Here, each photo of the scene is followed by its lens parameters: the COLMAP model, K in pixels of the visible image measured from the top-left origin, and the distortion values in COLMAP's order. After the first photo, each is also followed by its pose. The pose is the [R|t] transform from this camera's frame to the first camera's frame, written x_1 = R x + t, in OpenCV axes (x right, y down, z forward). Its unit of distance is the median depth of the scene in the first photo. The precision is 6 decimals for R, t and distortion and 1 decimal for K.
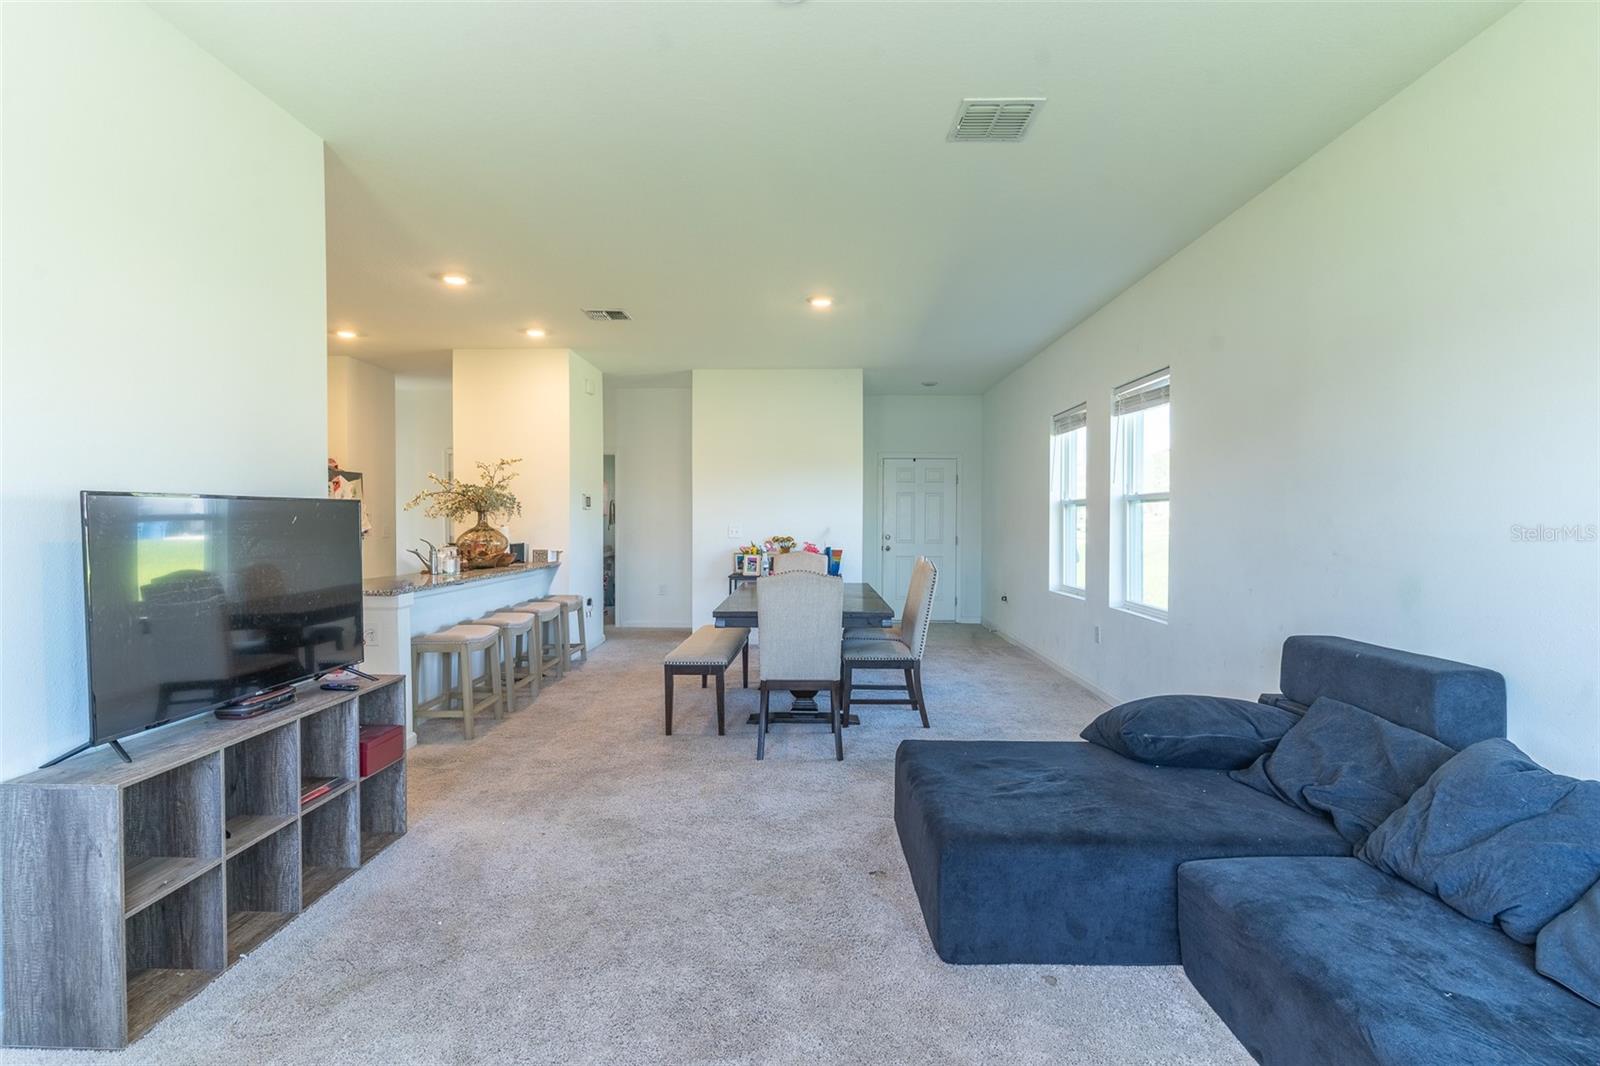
lens RADIAL K [[750.7, 0, 800.0], [0, 750.7, 533.0], [0, 0, 1]] dist [0.000051, -0.000011]
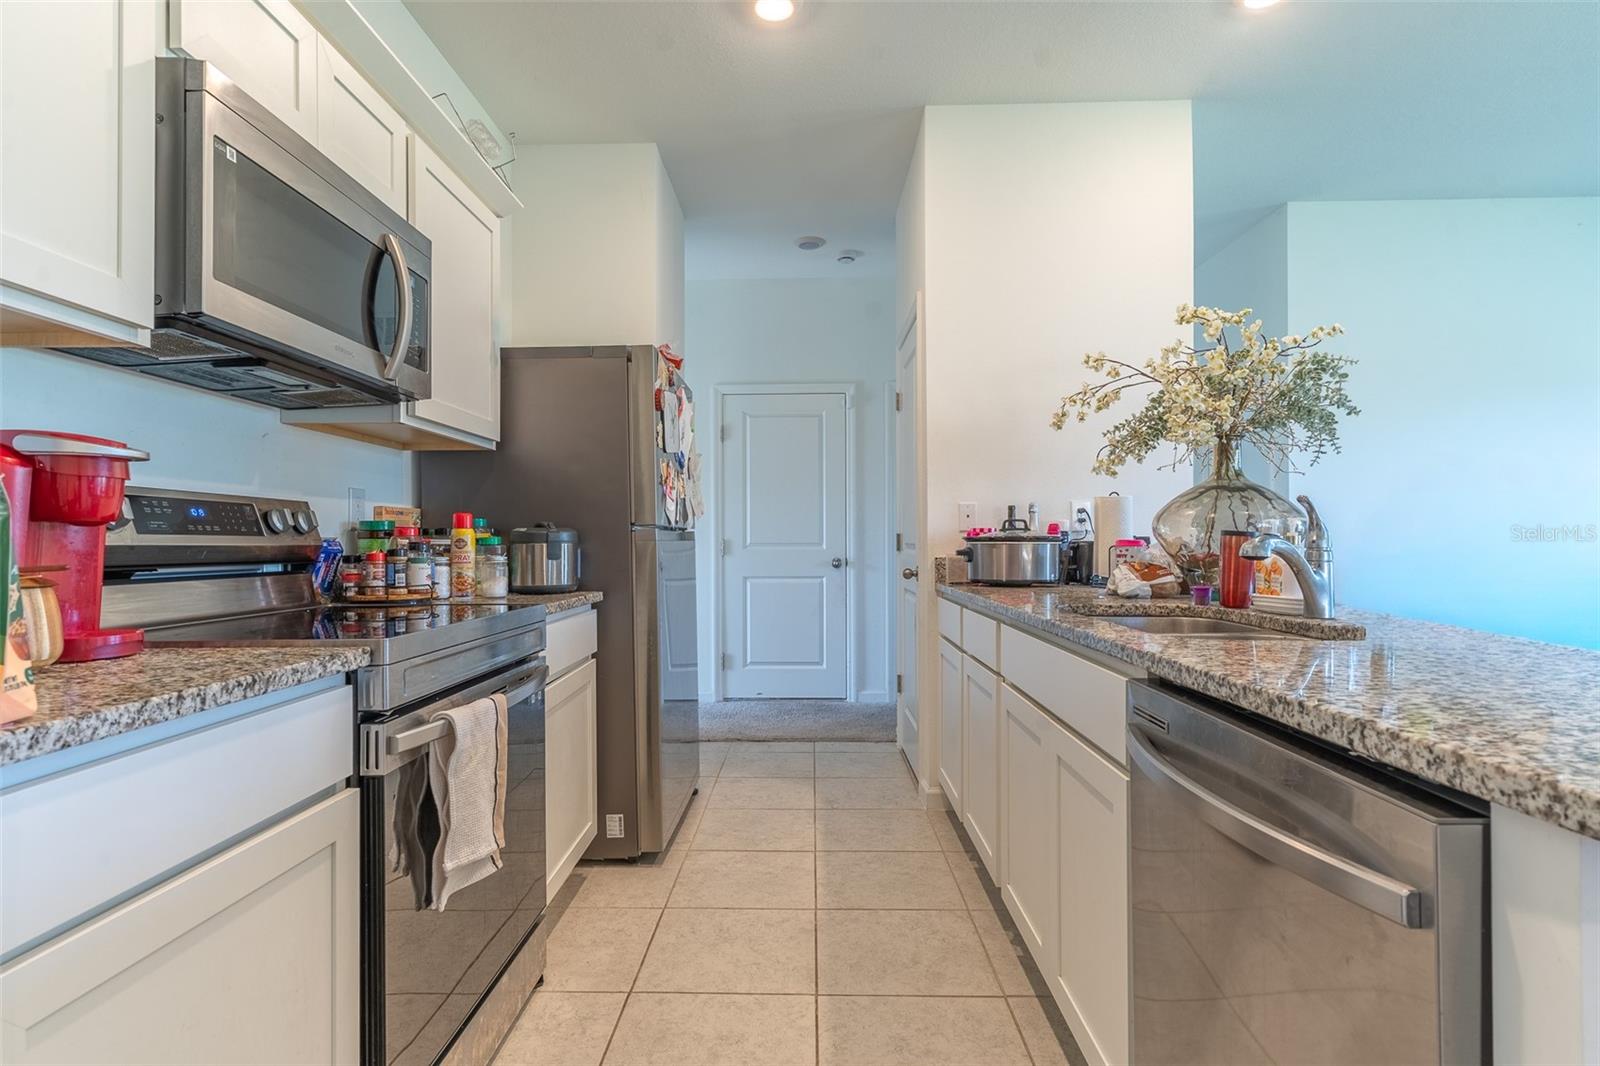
lens RADIAL K [[806.3, 0, 800.0], [0, 806.3, 533.0], [0, 0, 1]] dist [0.001143, 0.000187]
pose [[0.999583, -0.003982, -0.028588, -0.506314], [0.003153, 0.999575, -0.028996, 0.021814], [0.028691, 0.028894, 0.999171, 0.518221]]
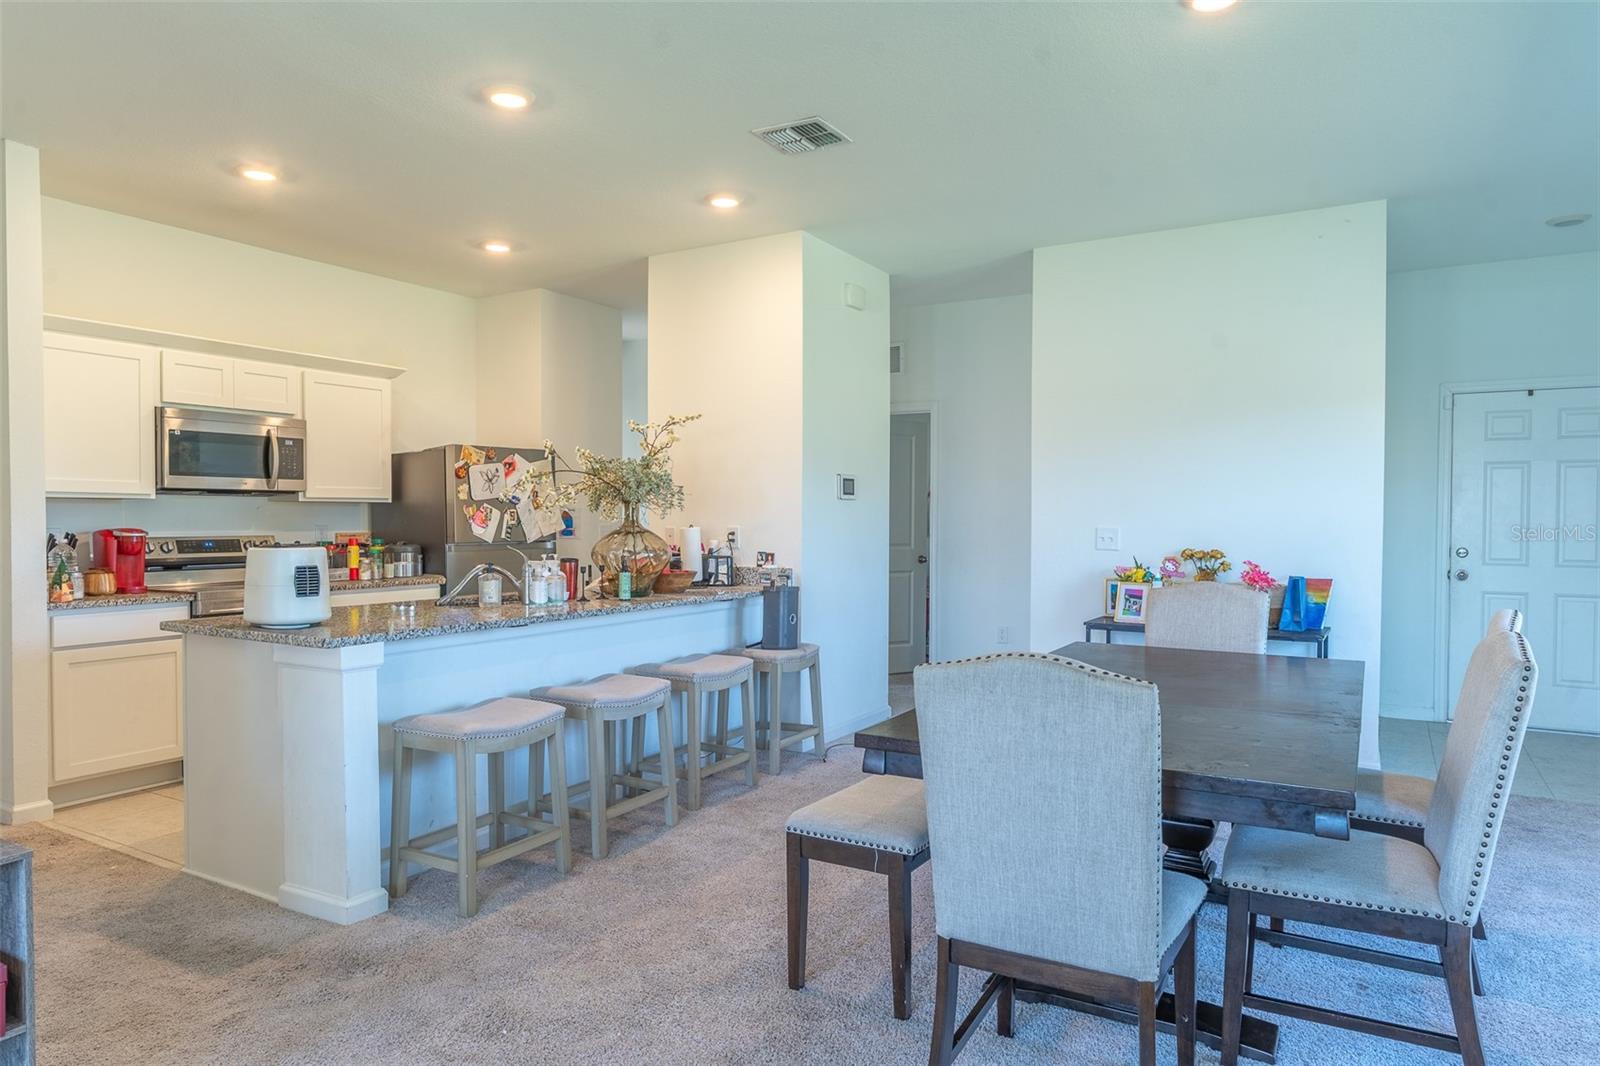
lens RADIAL K [[988.8, 0, 800.0], [0, 988.8, 533.0], [0, 0, 1]] dist [0.004915, -0.000178]
pose [[0.873508, 0.007718, -0.486749, 0.074526], [-0.009540, 0.999954, -0.001264, -0.003275], [0.486717, 0.005748, 0.873541, 0.304803]]
